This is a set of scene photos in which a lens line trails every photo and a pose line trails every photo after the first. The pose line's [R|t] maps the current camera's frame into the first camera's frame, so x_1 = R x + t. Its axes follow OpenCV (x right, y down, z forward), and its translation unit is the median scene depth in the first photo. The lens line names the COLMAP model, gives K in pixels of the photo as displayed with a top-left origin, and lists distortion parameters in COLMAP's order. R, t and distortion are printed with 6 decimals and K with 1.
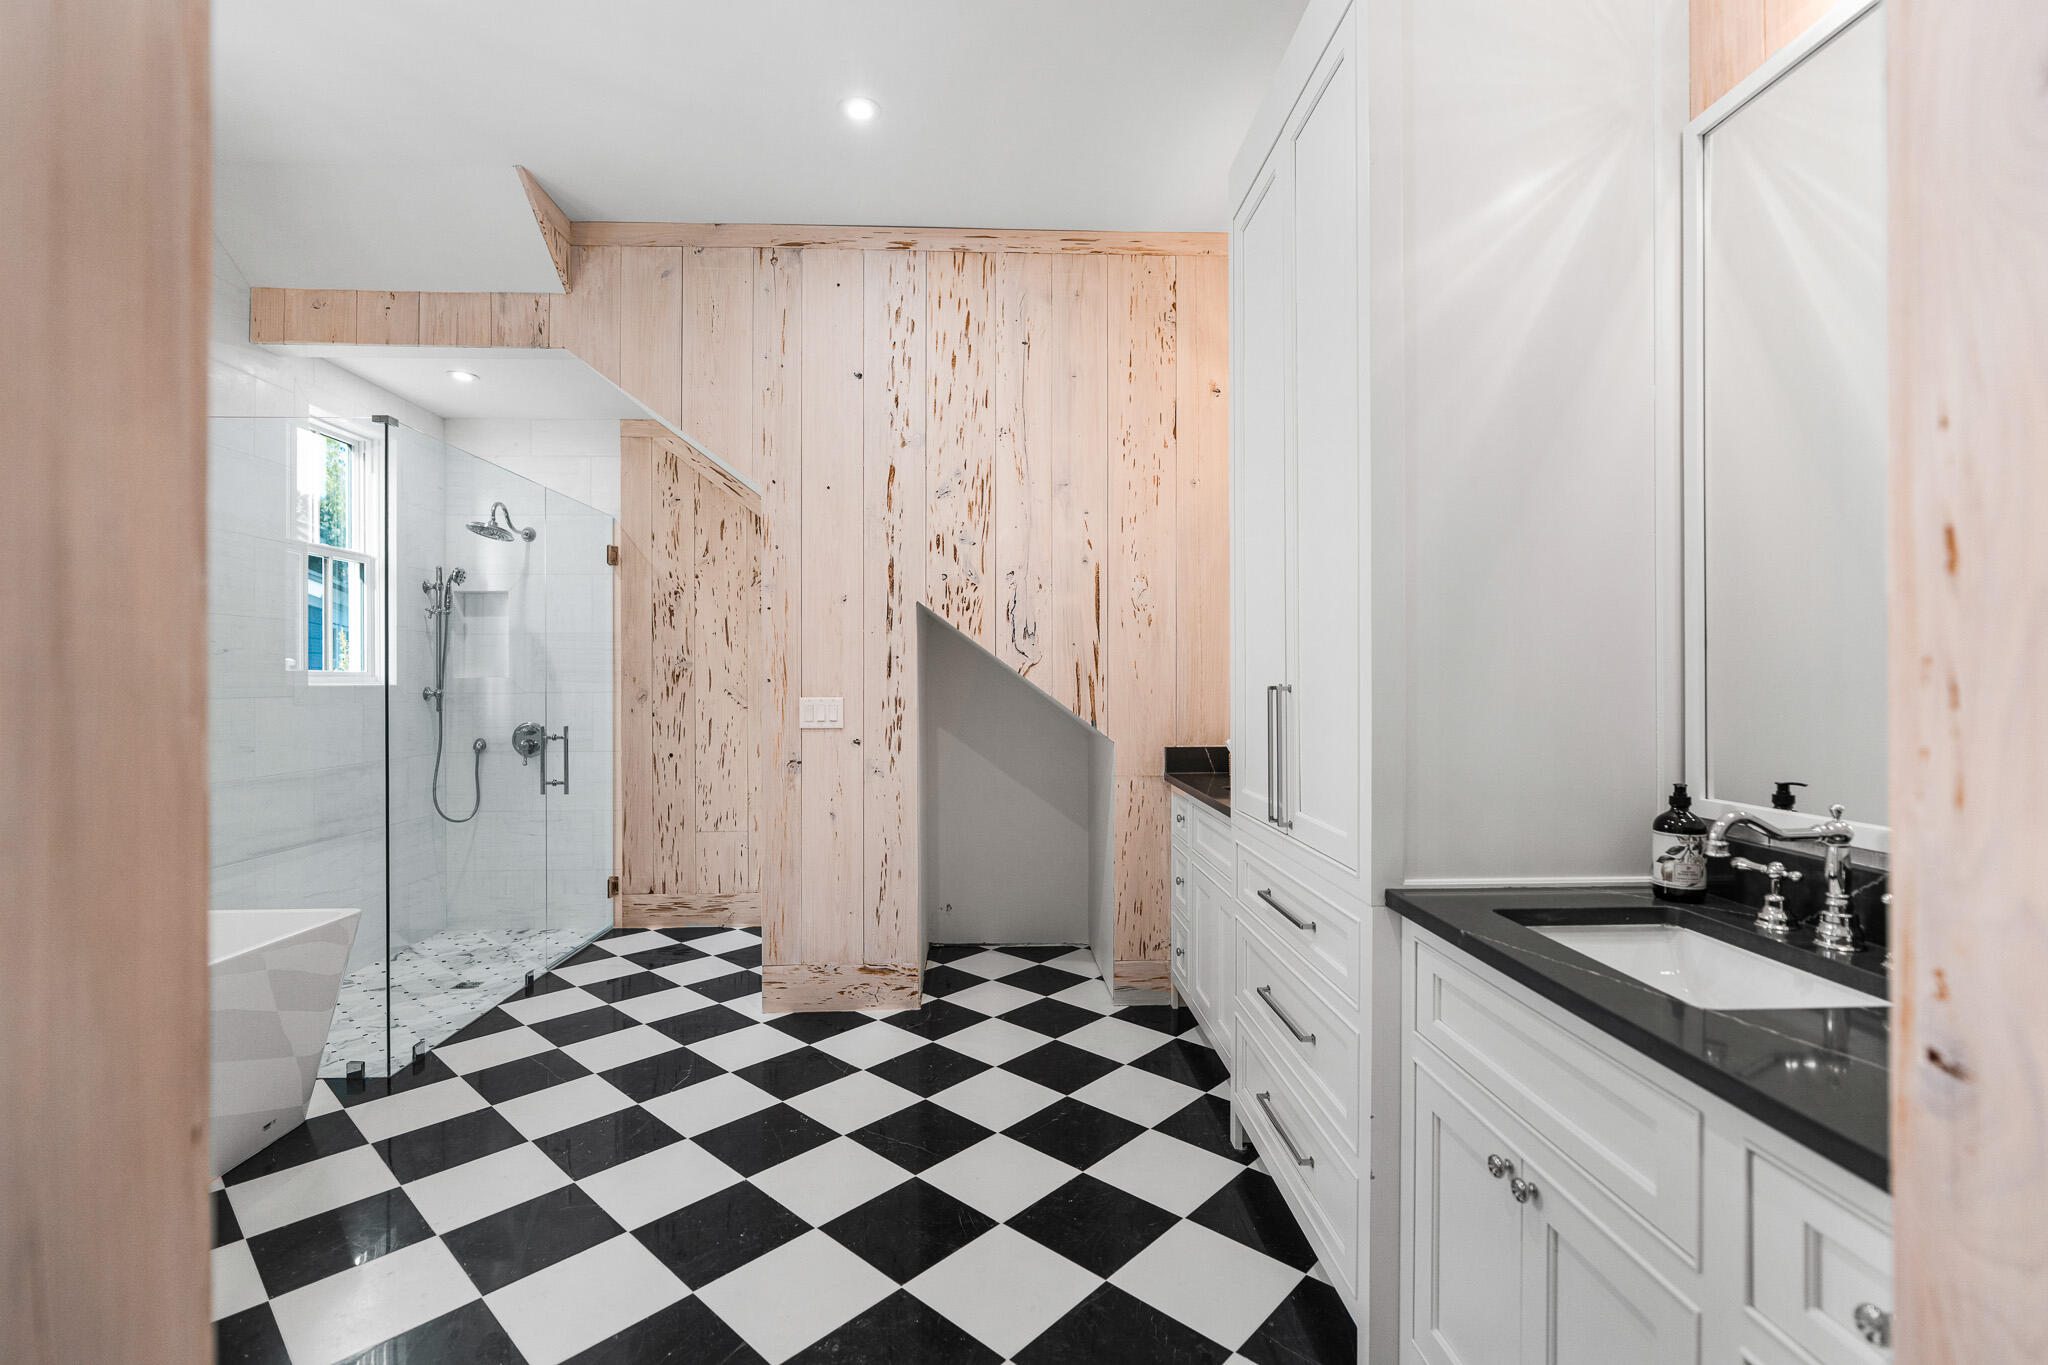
lens RADIAL K [[916.2, 0, 1029.3], [0, 916.2, 663.5], [0, 0, 1]] dist [-0.012075, 0.003148]
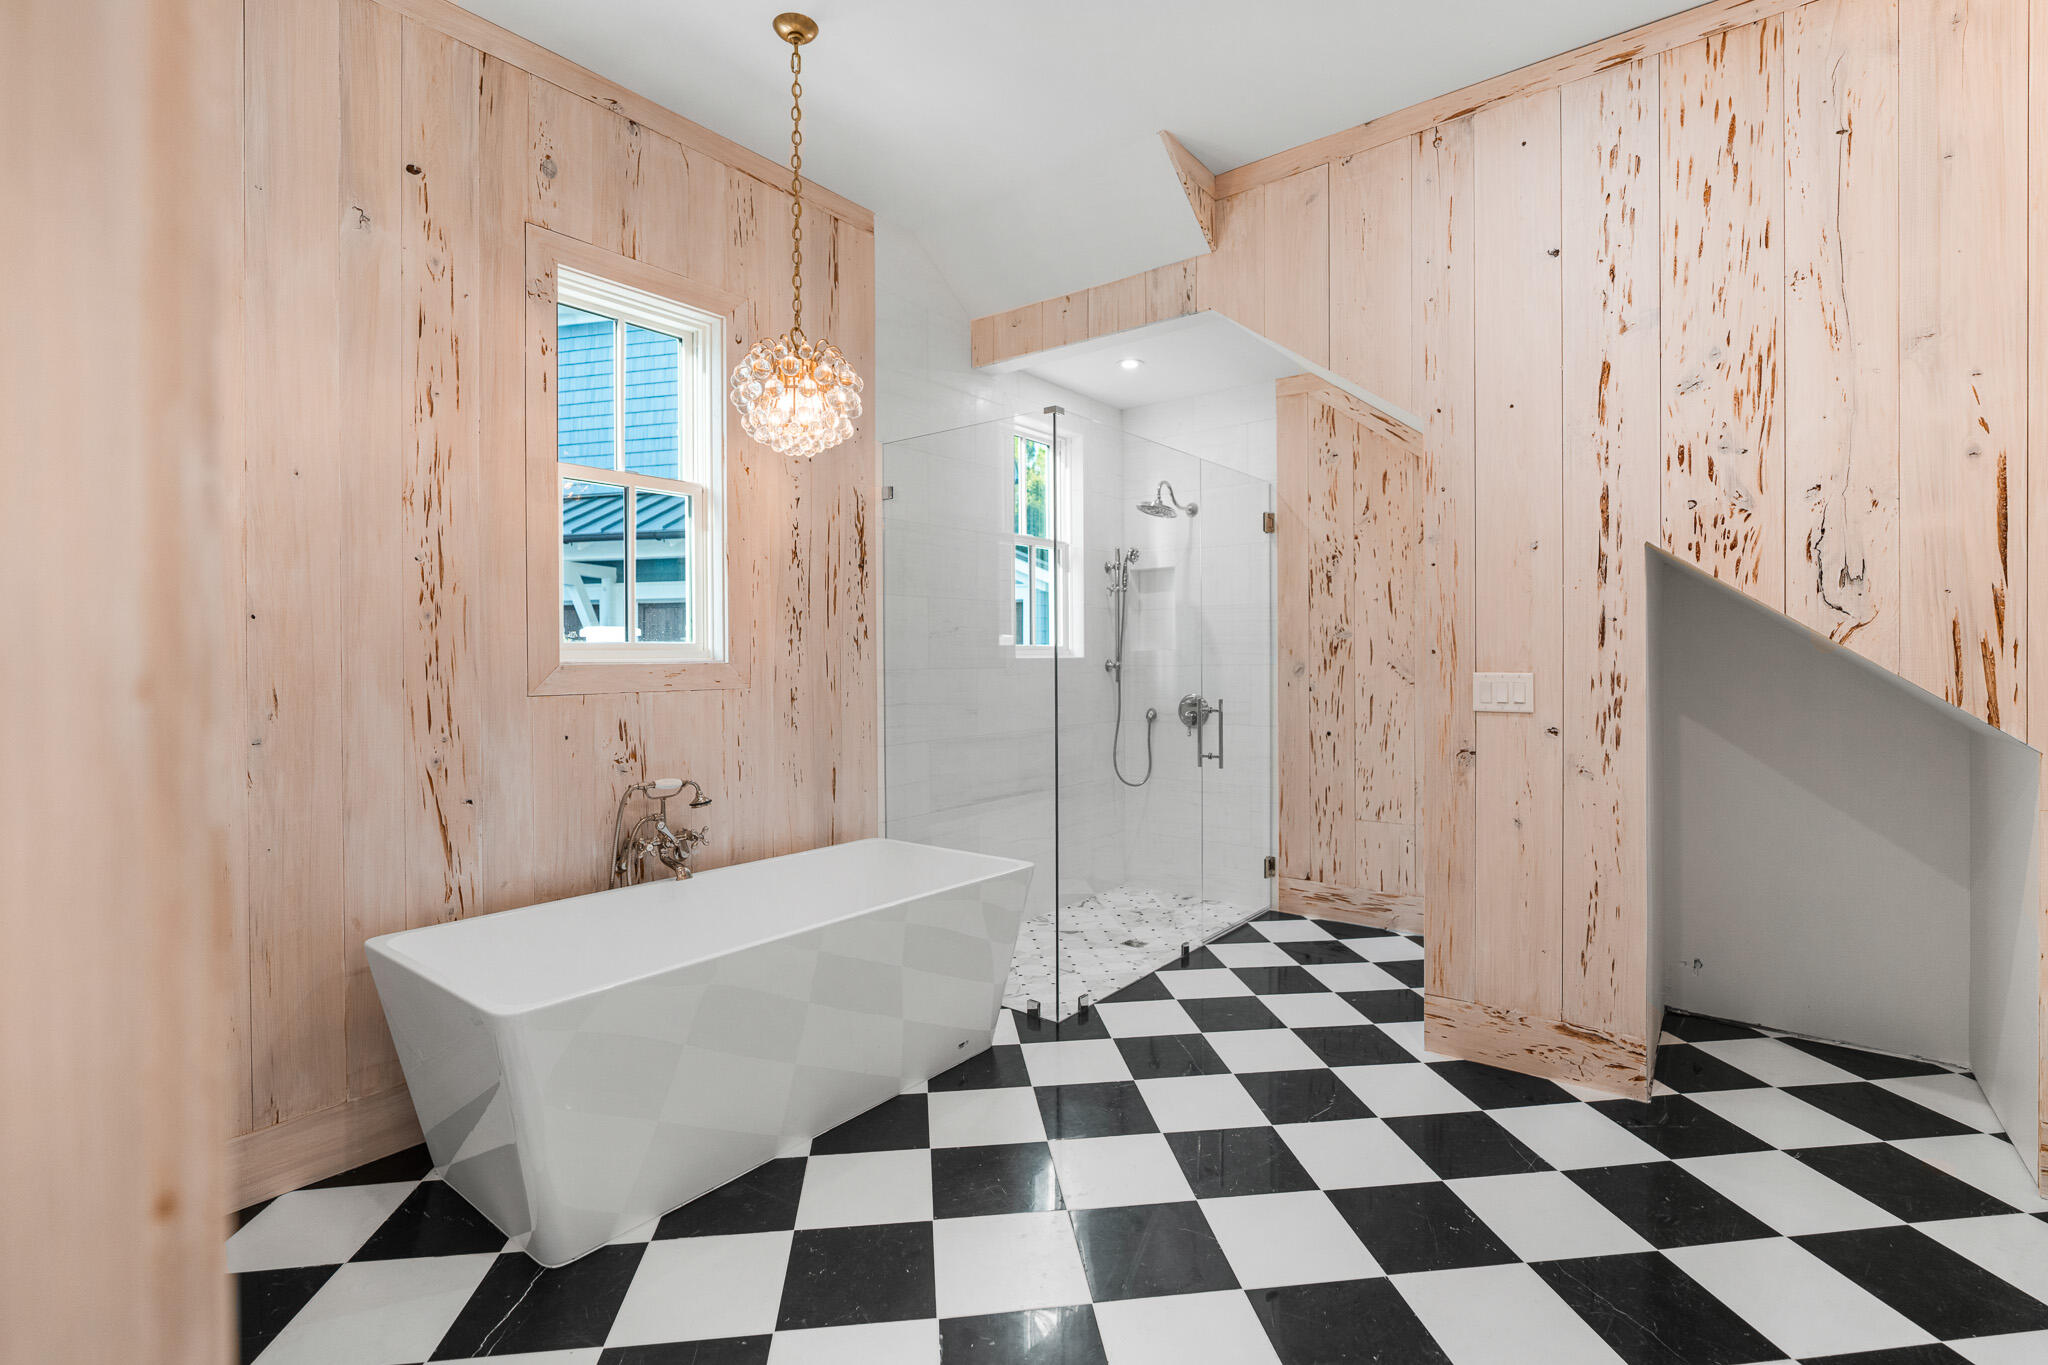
lens RADIAL K [[916.2, 0, 1029.3], [0, 916.2, 663.5], [0, 0, 1]] dist [-0.012075, 0.003148]
pose [[0.753354, 0.003620, -0.657606, -0.015066], [0.015693, 0.999601, 0.023480, 0.003836], [0.657428, -0.028008, 0.752996, 0.128592]]
